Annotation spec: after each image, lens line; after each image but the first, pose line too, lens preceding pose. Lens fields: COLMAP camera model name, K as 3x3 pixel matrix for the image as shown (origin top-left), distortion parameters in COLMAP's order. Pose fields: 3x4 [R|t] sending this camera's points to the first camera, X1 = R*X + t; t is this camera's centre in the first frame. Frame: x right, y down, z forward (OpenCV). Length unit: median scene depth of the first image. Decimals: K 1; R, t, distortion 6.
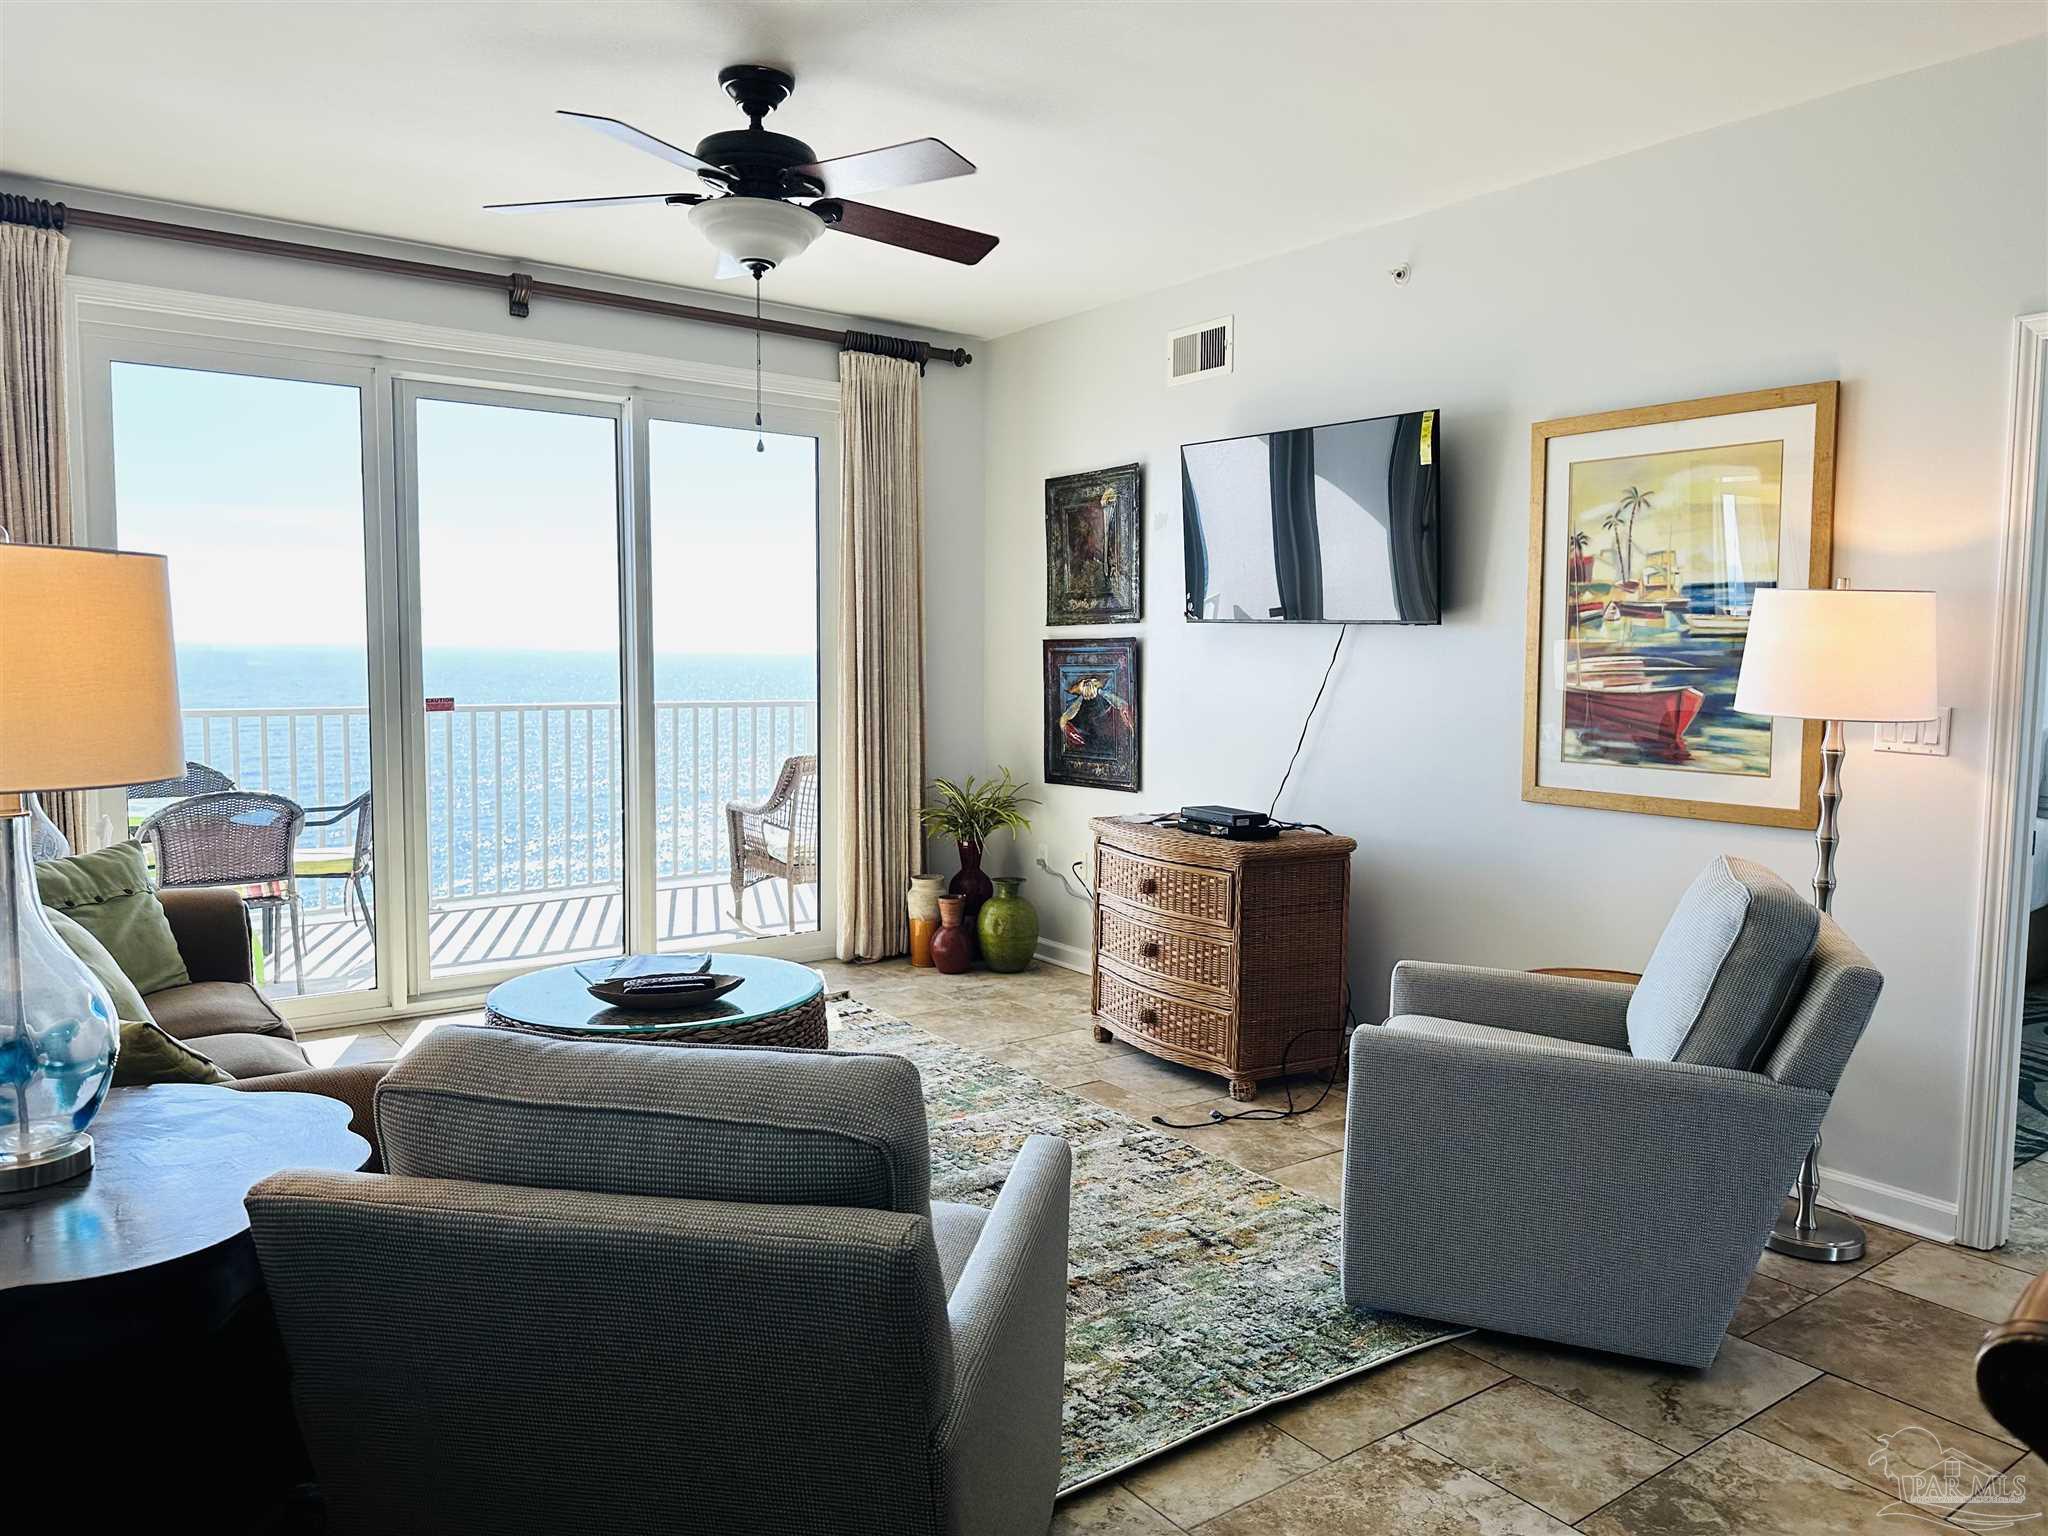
lens RADIAL K [[1419.7, 0, 1032.5], [0, 1419.7, 758.6], [0, 0, 1]] dist [0.082095, -0.092719]
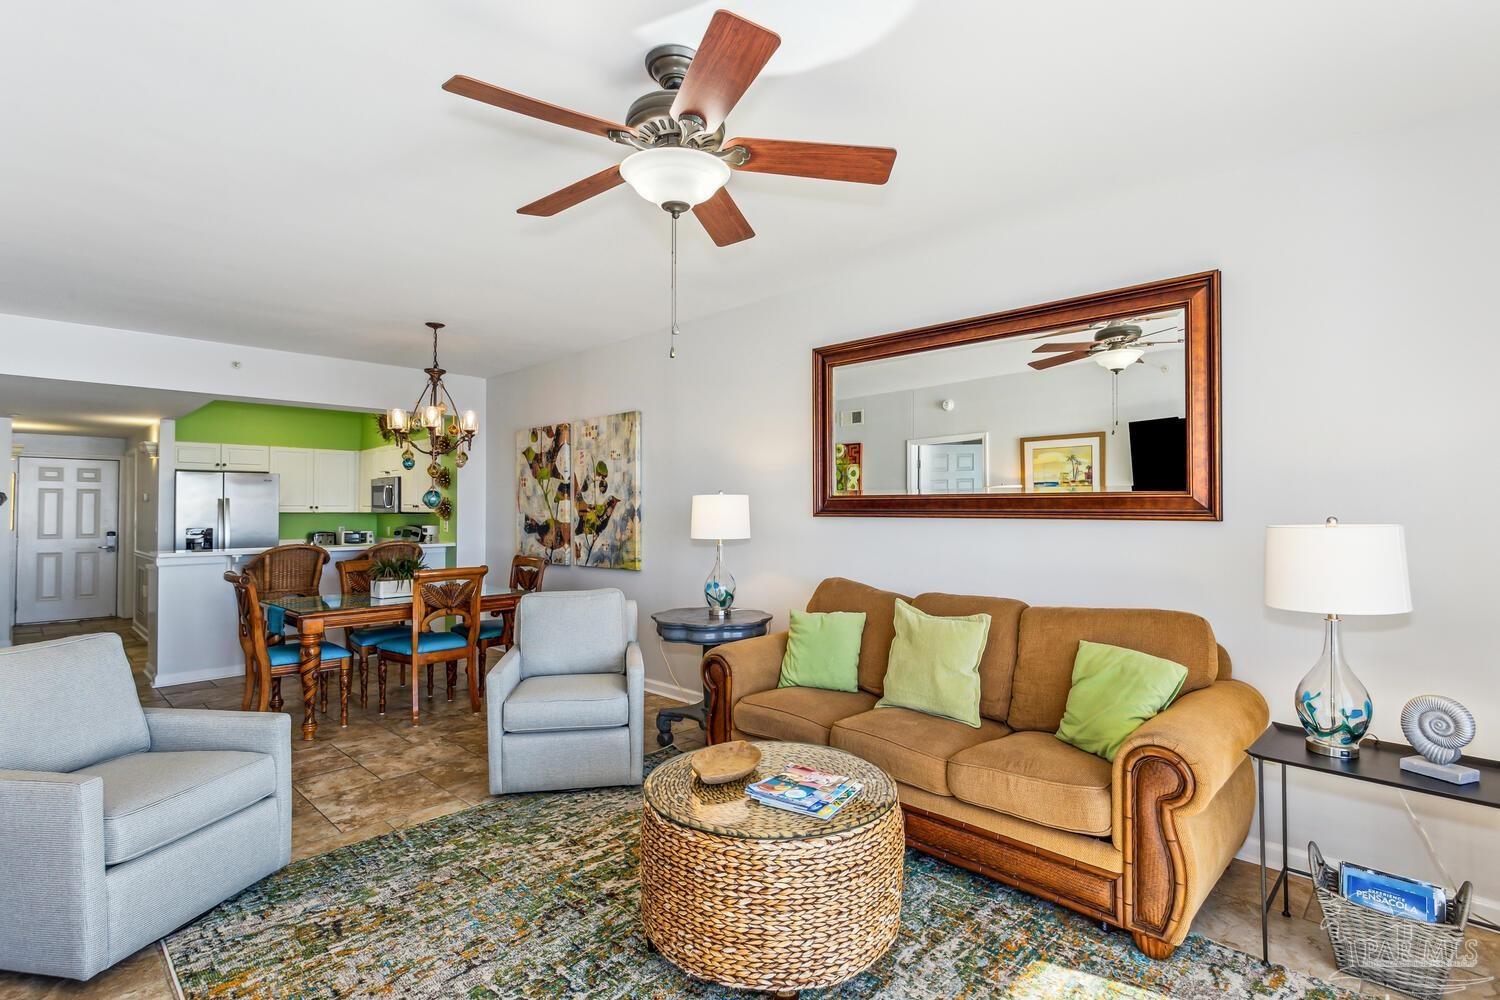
lens RADIAL K [[723.6, 0, 746.1], [0, 723.6, 498.4], [0, 0, 1]] dist [0.002990, 0.001318]
pose [[-0.986328, -0.009166, -0.164536, -0.127927], [-0.019326, 0.997996, 0.060255, -0.112784], [0.163654, 0.062611, -0.984529, 1.376217]]
